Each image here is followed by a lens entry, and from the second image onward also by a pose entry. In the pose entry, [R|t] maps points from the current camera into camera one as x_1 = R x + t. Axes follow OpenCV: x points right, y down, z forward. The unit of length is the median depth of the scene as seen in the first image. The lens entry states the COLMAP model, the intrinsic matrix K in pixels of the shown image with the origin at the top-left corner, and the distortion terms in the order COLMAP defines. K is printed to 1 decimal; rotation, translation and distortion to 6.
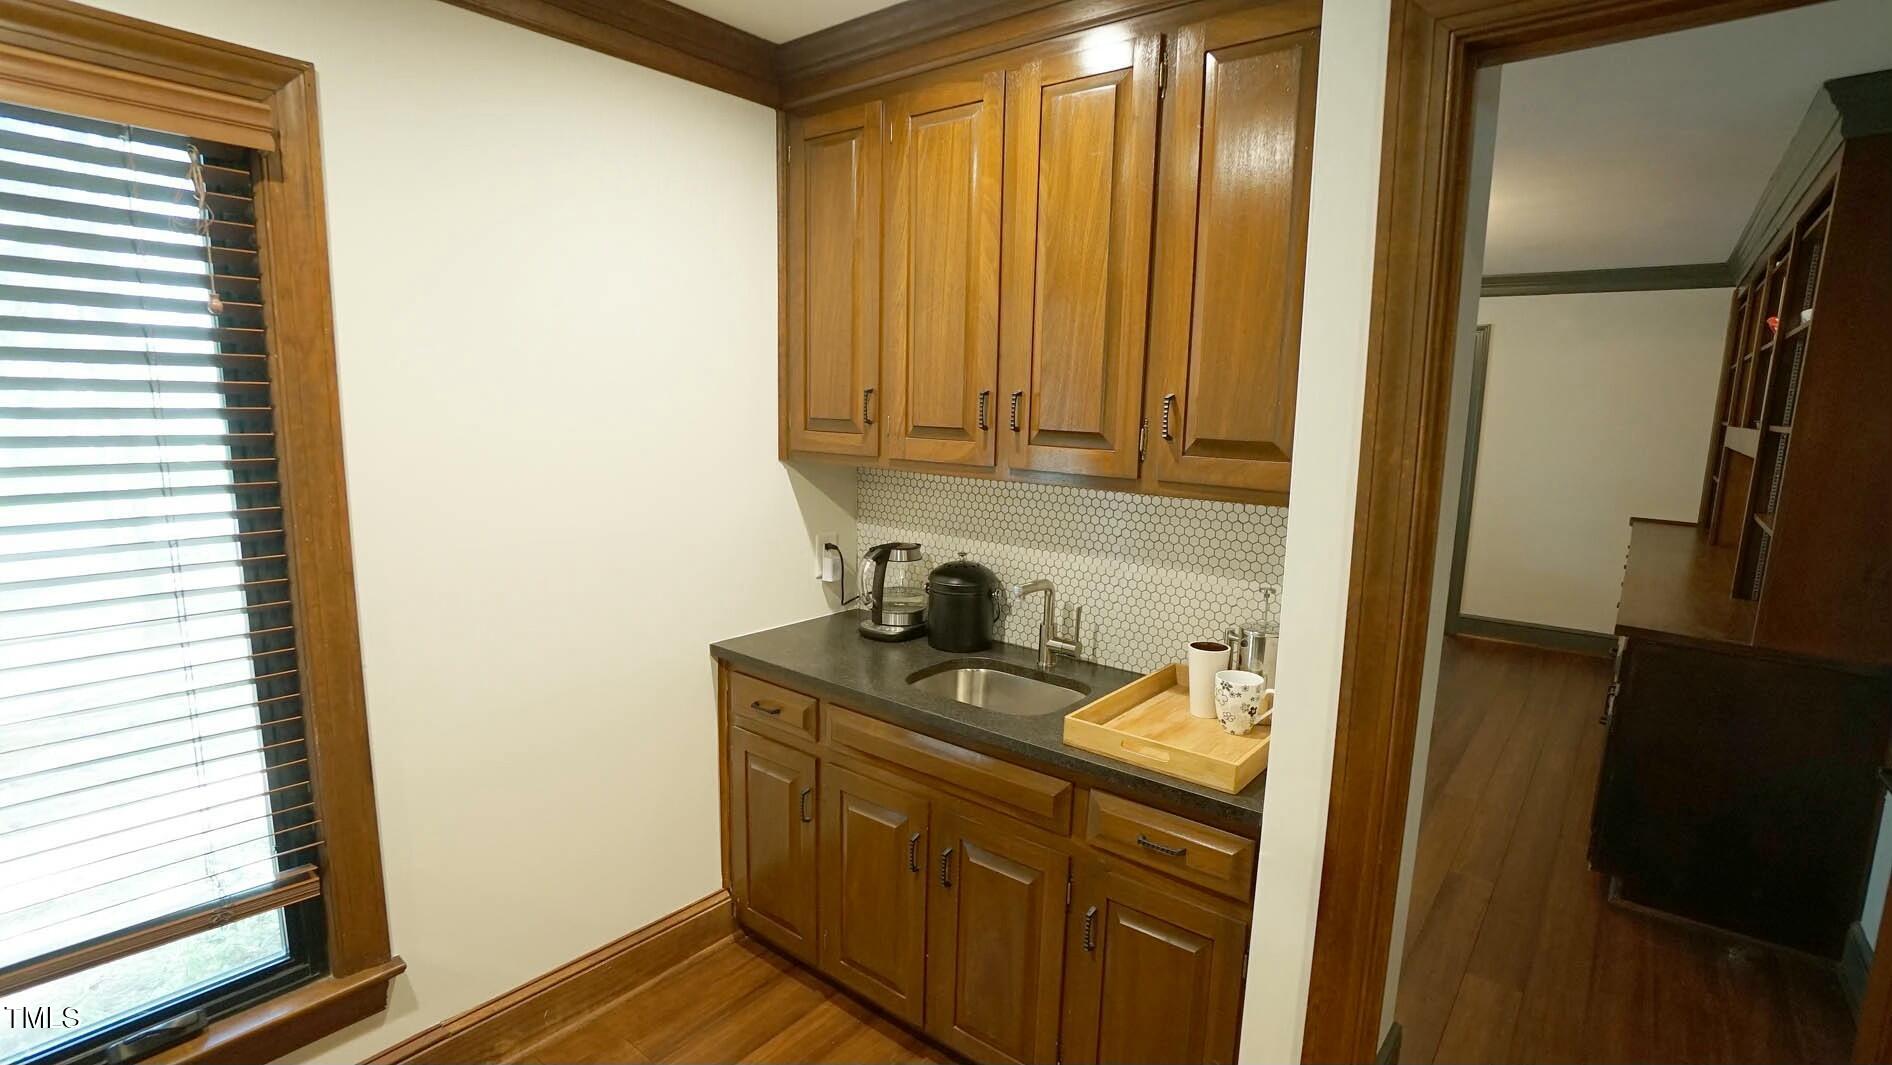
lens RADIAL K [[890.6, 0, 946.0], [0, 890.6, 532.5], [0, 0, 1]] dist [-0.058718, 0.020757]
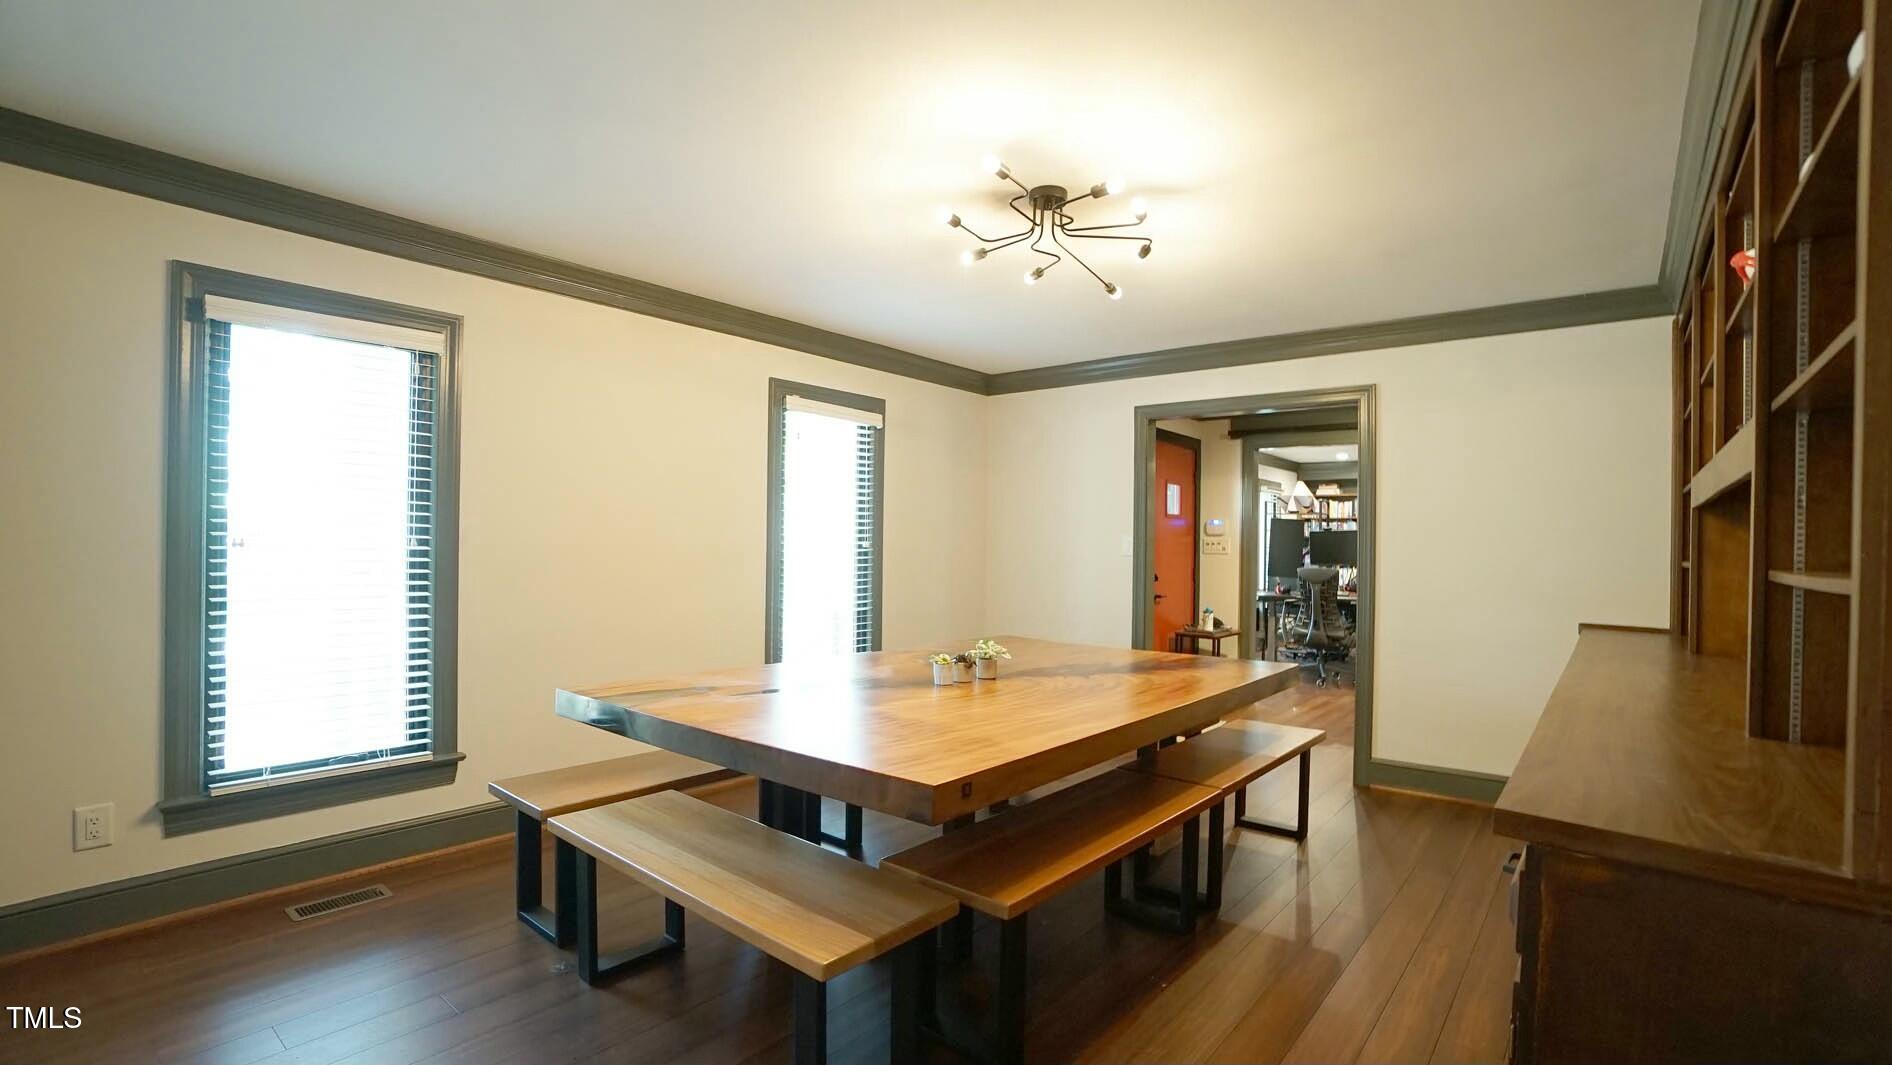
lens RADIAL K [[837.1, 0, 938.8], [0, 837.1, 539.9], [0, 0, 1]] dist [-0.066649, 0.023395]
pose [[0.999755, -0.012470, -0.018287, 0.277720], [0.009400, 0.987191, -0.159268, 0.019576], [0.020039, 0.159057, 0.987066, 0.315820]]
